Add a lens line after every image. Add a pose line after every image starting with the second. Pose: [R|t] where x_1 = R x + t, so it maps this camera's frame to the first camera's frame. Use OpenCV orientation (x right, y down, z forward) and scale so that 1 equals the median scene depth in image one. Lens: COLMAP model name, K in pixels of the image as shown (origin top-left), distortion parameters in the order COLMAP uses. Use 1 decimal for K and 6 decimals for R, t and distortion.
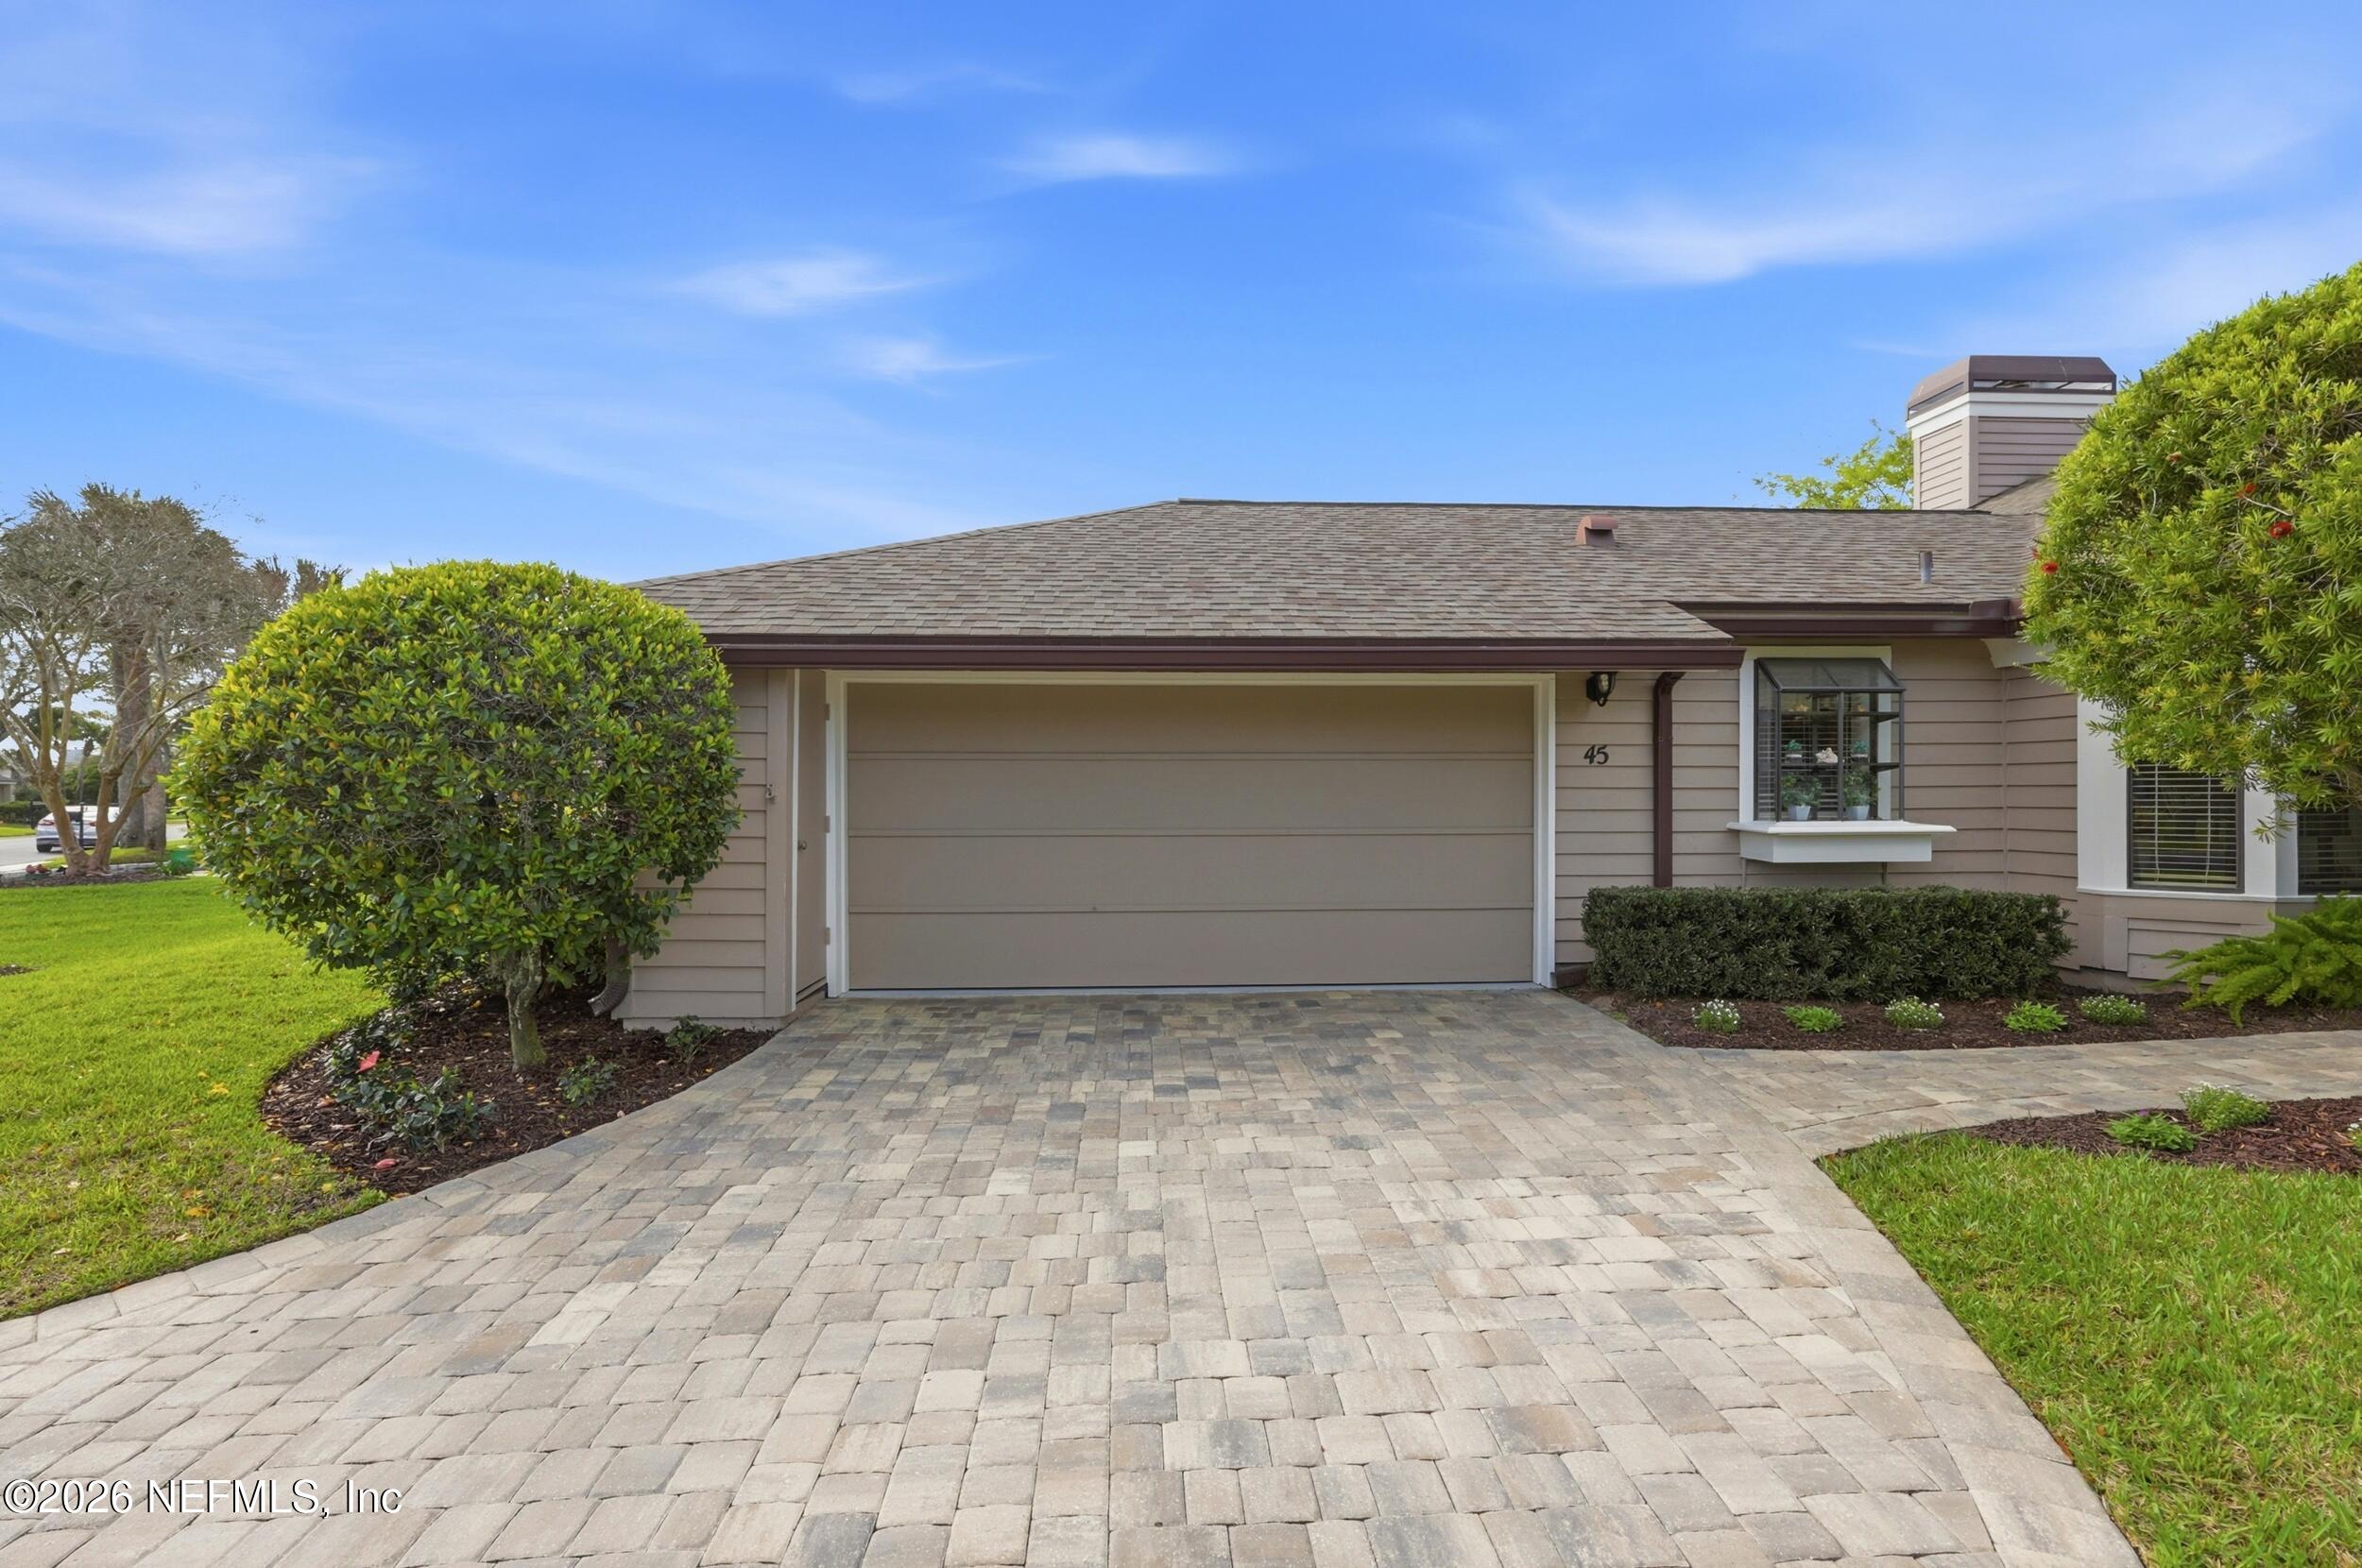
lens RADIAL K [[978.4, 0, 1181.0], [0, 978.4, 784.0], [0, 0, 1]] dist [-0.001749, -0.000258]
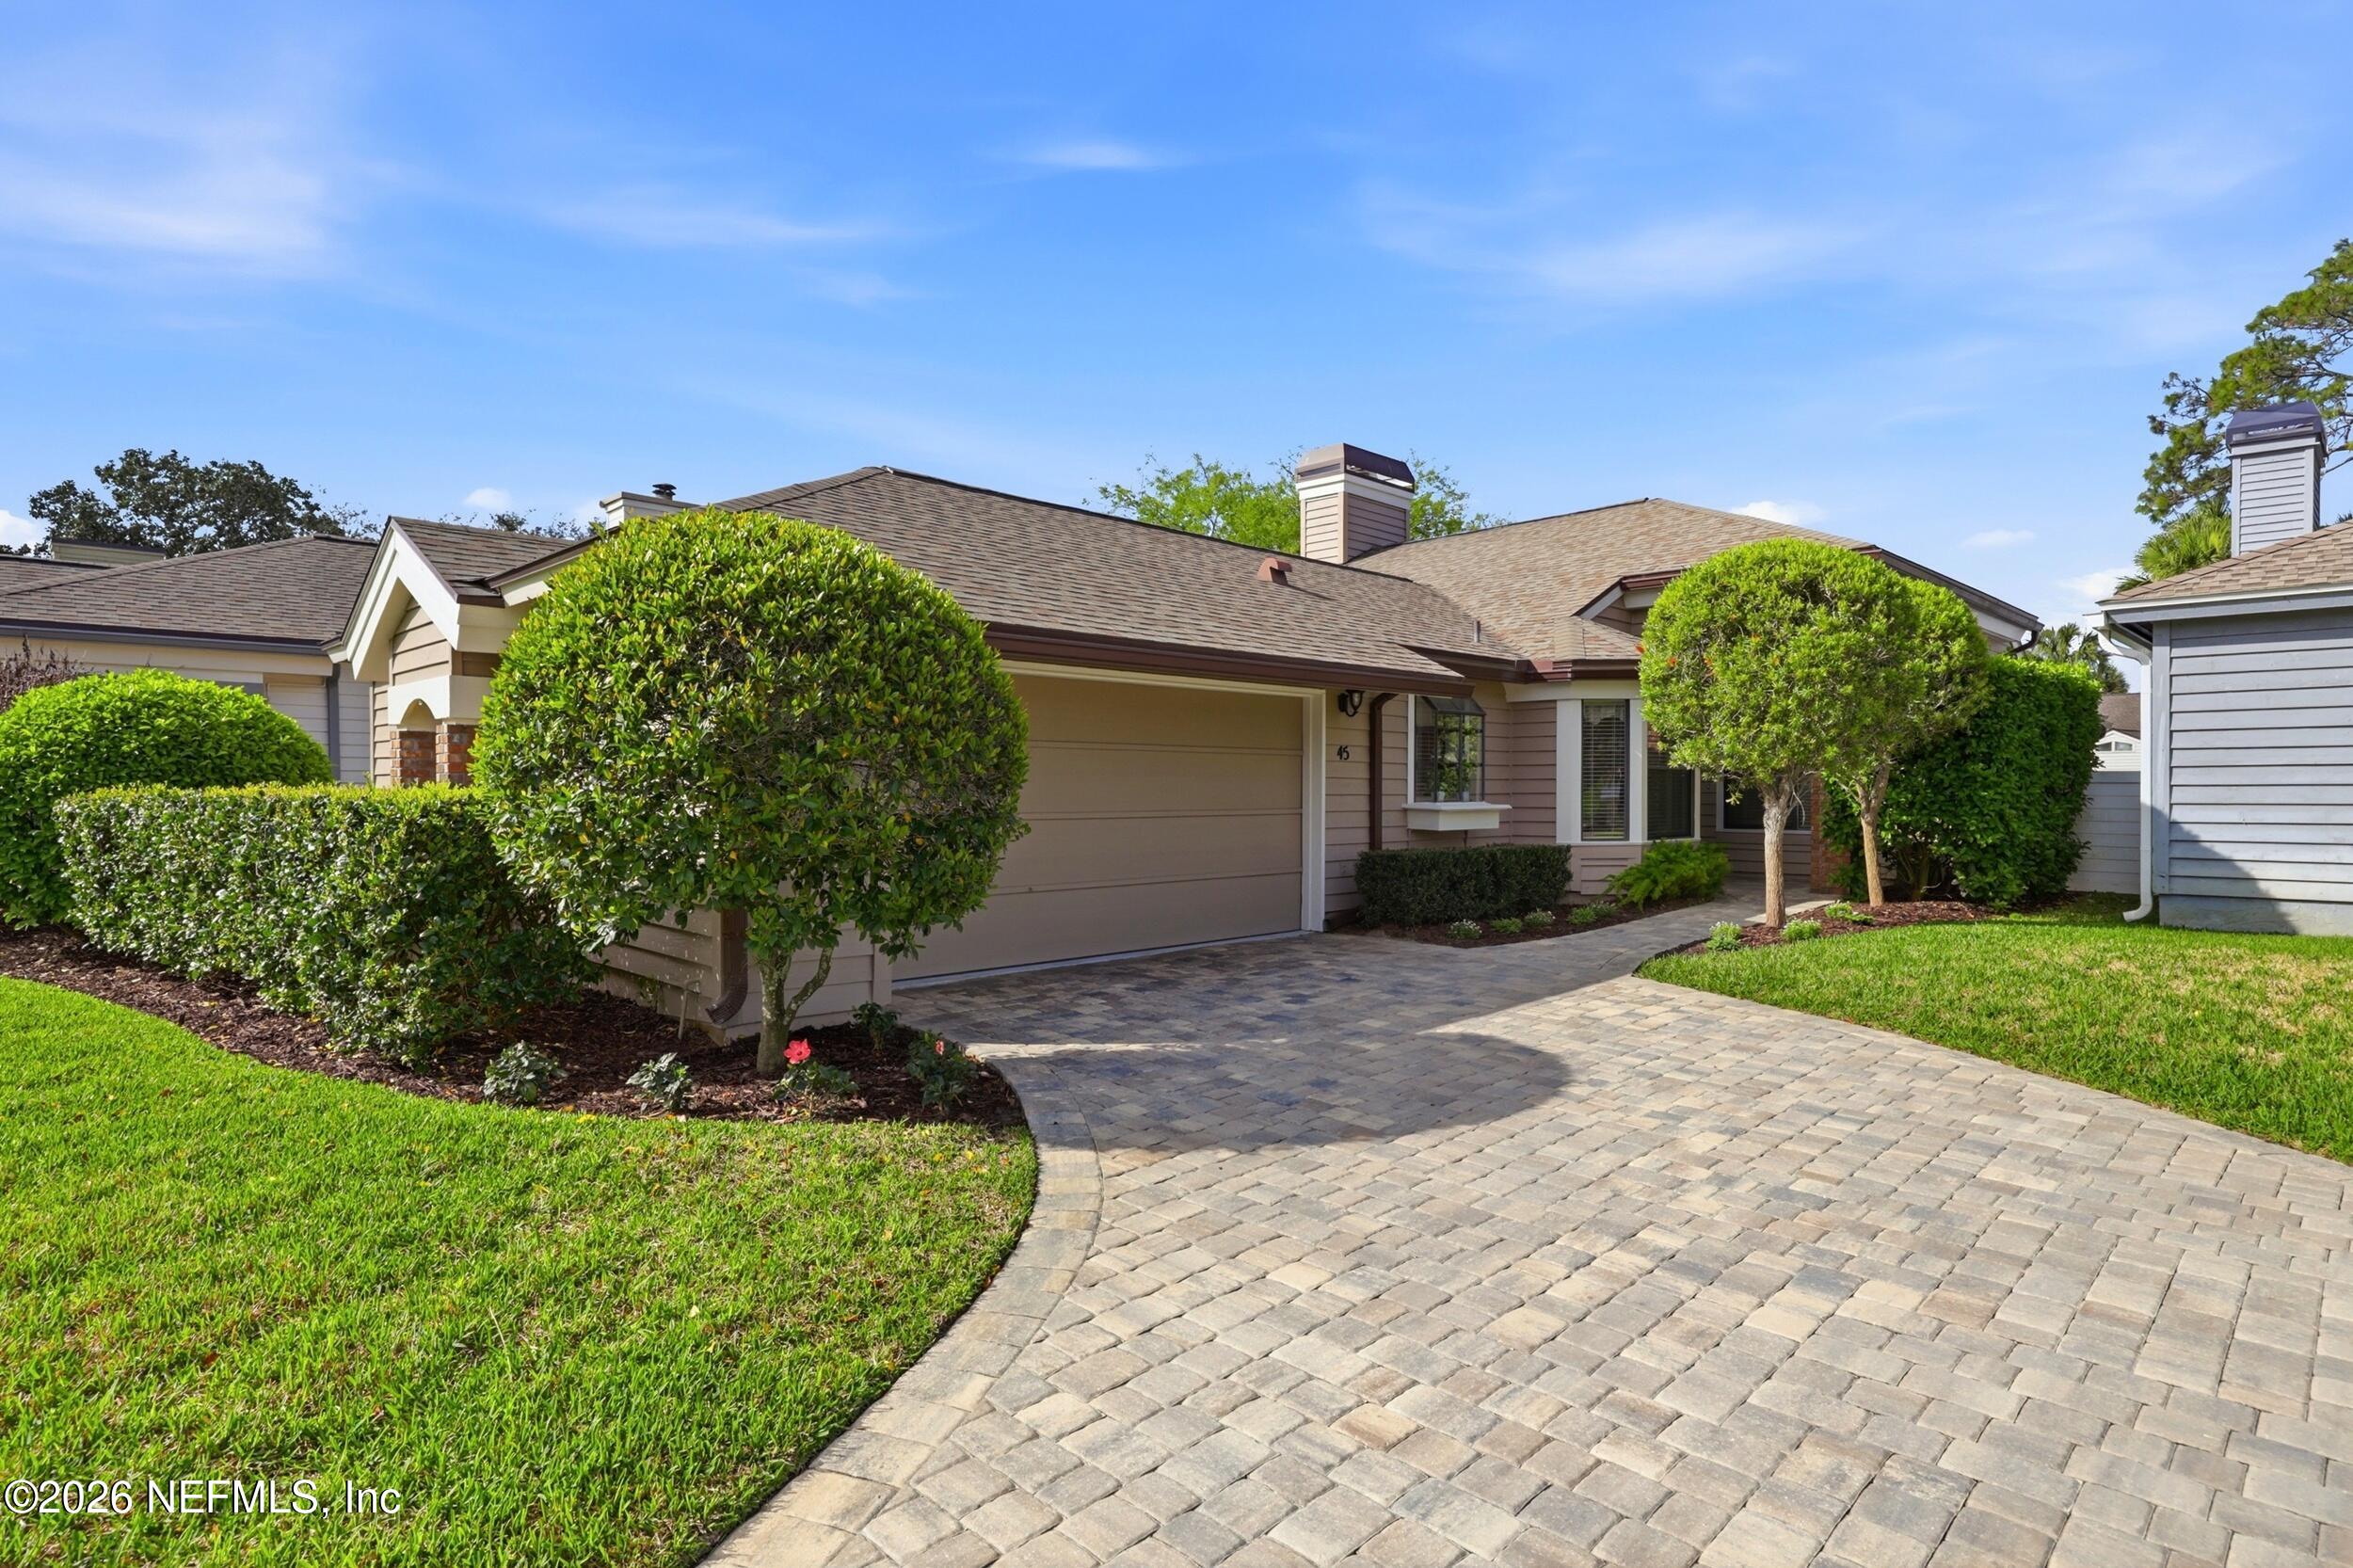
lens RADIAL K [[1216.9, 0, 1176.5], [0, 1216.9, 784.0], [0, 0, 1]] dist [-0.000346, -0.000949]
pose [[0.747710, 0.005694, 0.664001, -0.844106], [-0.005709, 0.999981, -0.002146, 0.017179], [-0.664001, -0.002186, 0.747729, -0.079869]]
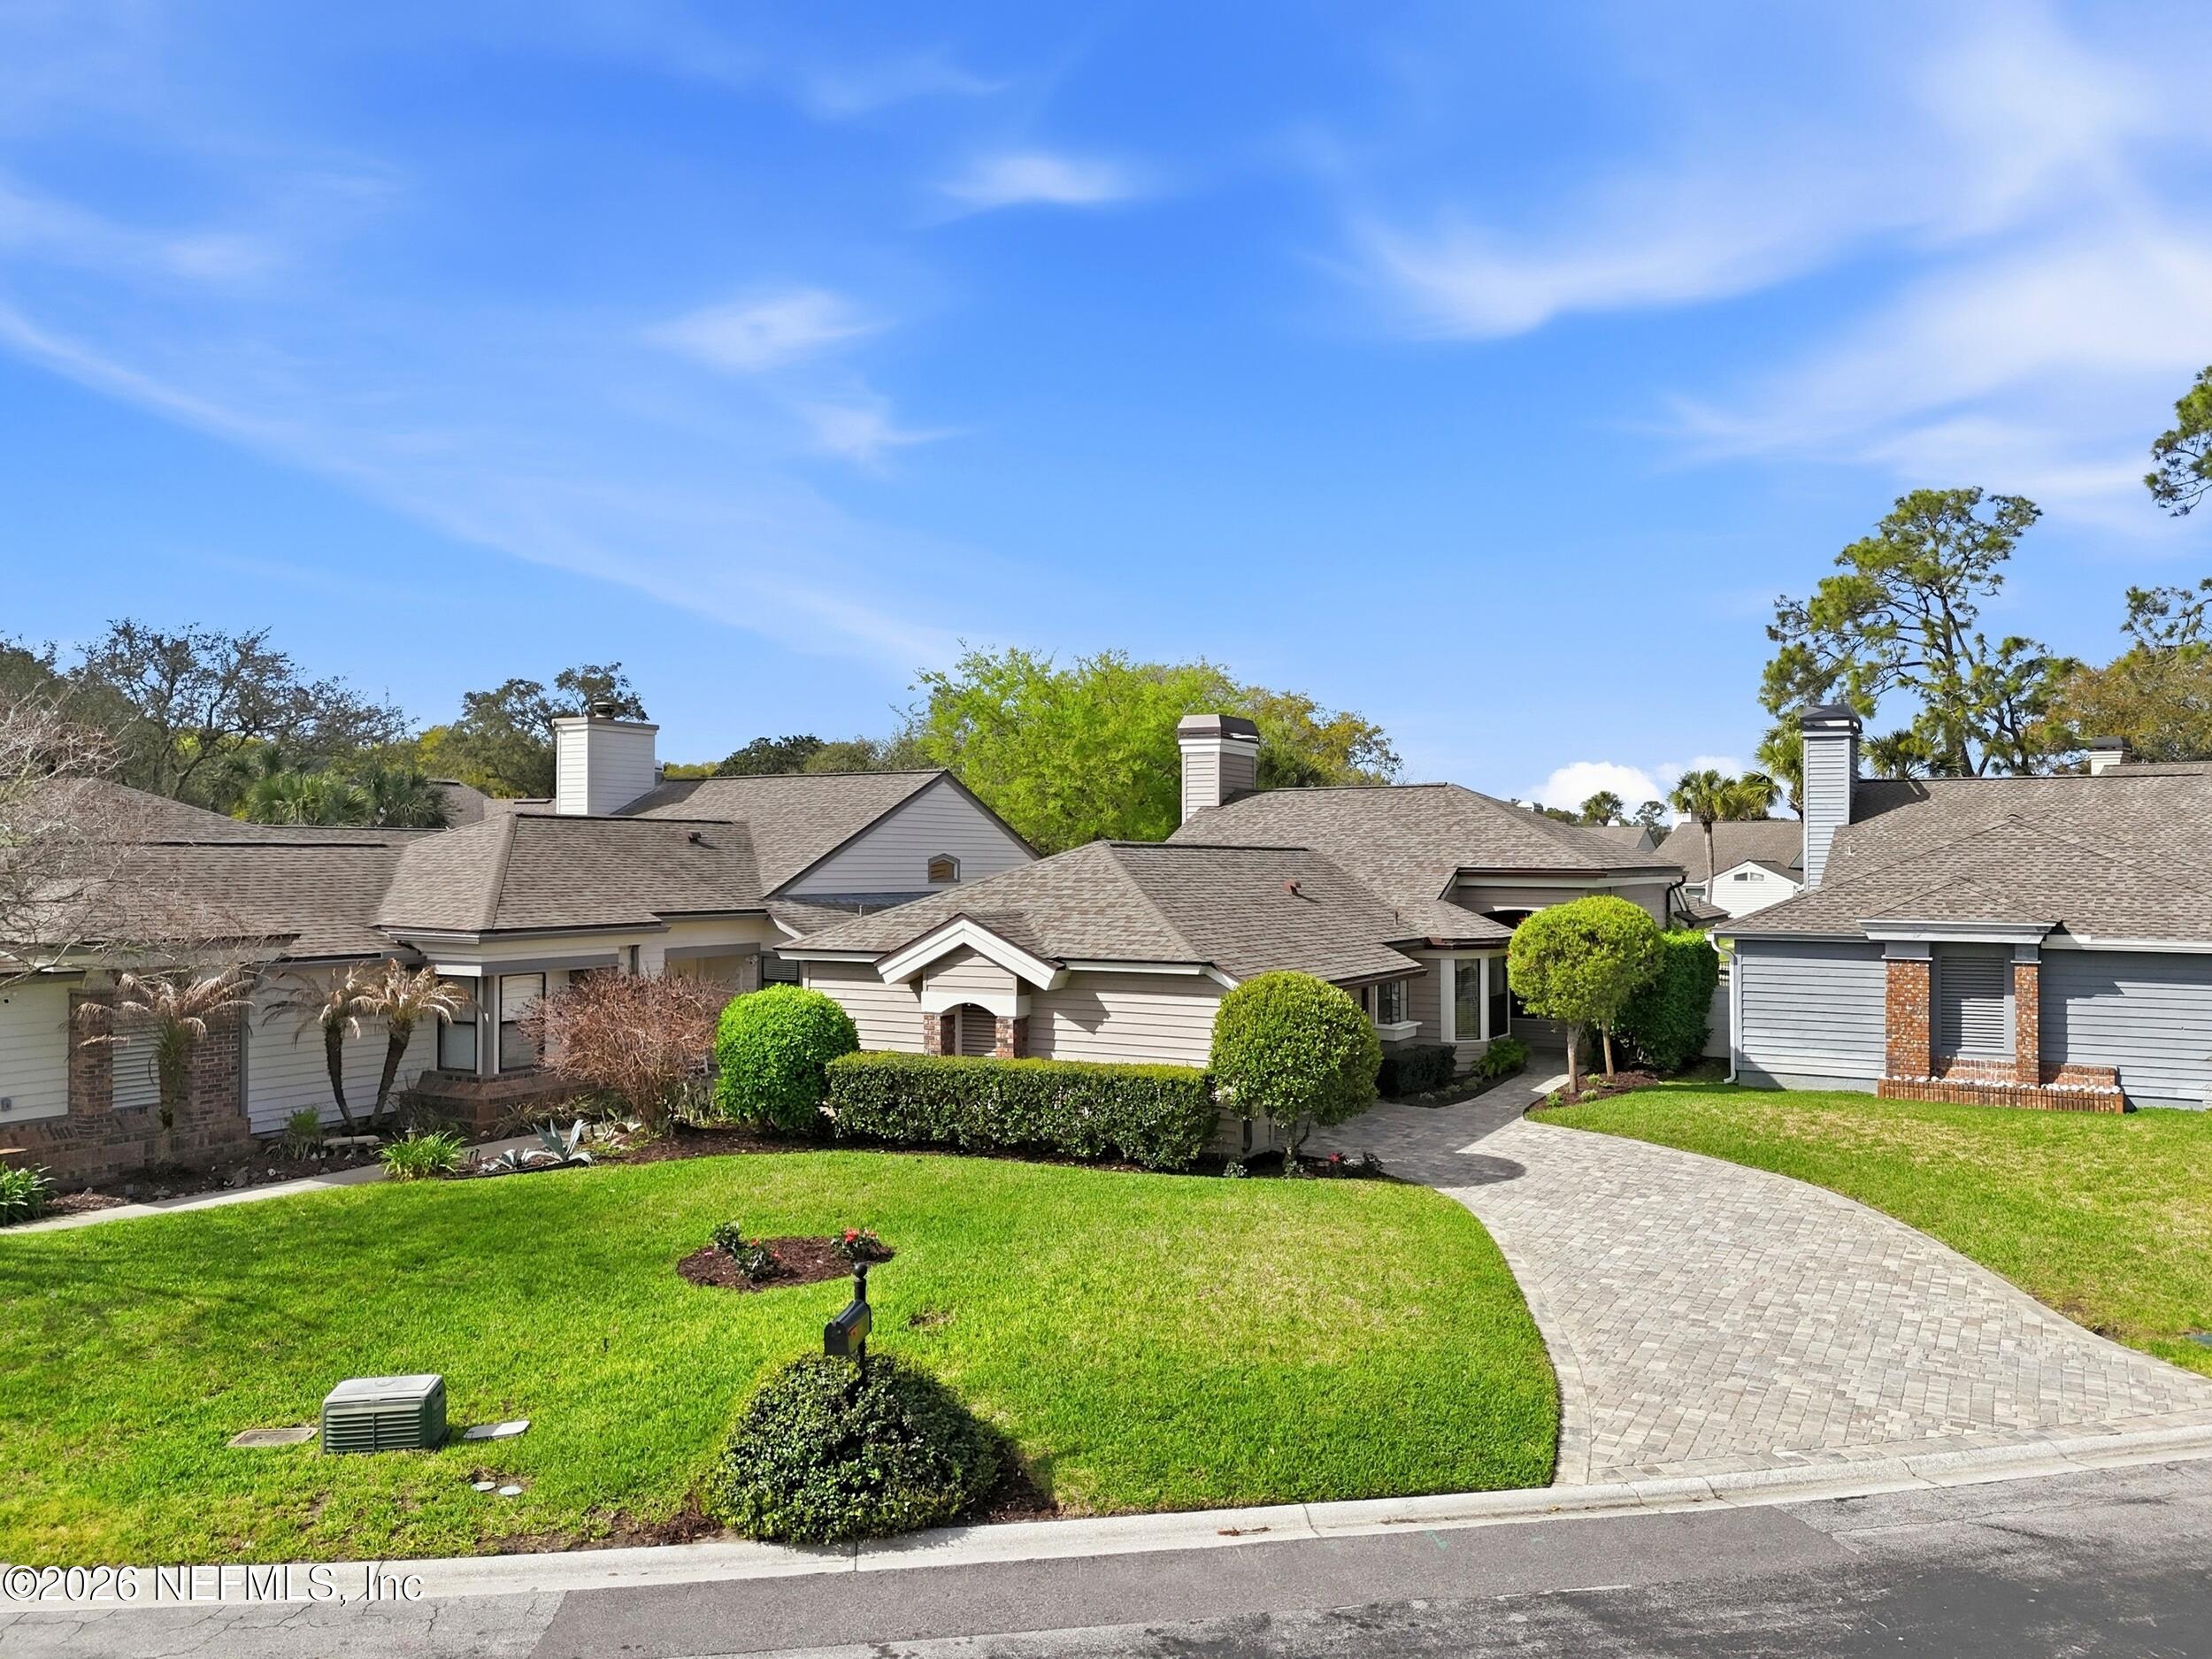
lens RADIAL K [[1565.1, 0, 1048.3], [0, 1565.1, 823.7], [0, 0, 1]] dist [0.003111, 0.000365]
pose [[0.577827, 0.029118, 0.815639, -3.245069], [-0.006880, 0.999502, -0.030807, -0.352804], [-0.816130, 0.012189, 0.577740, -0.644216]]
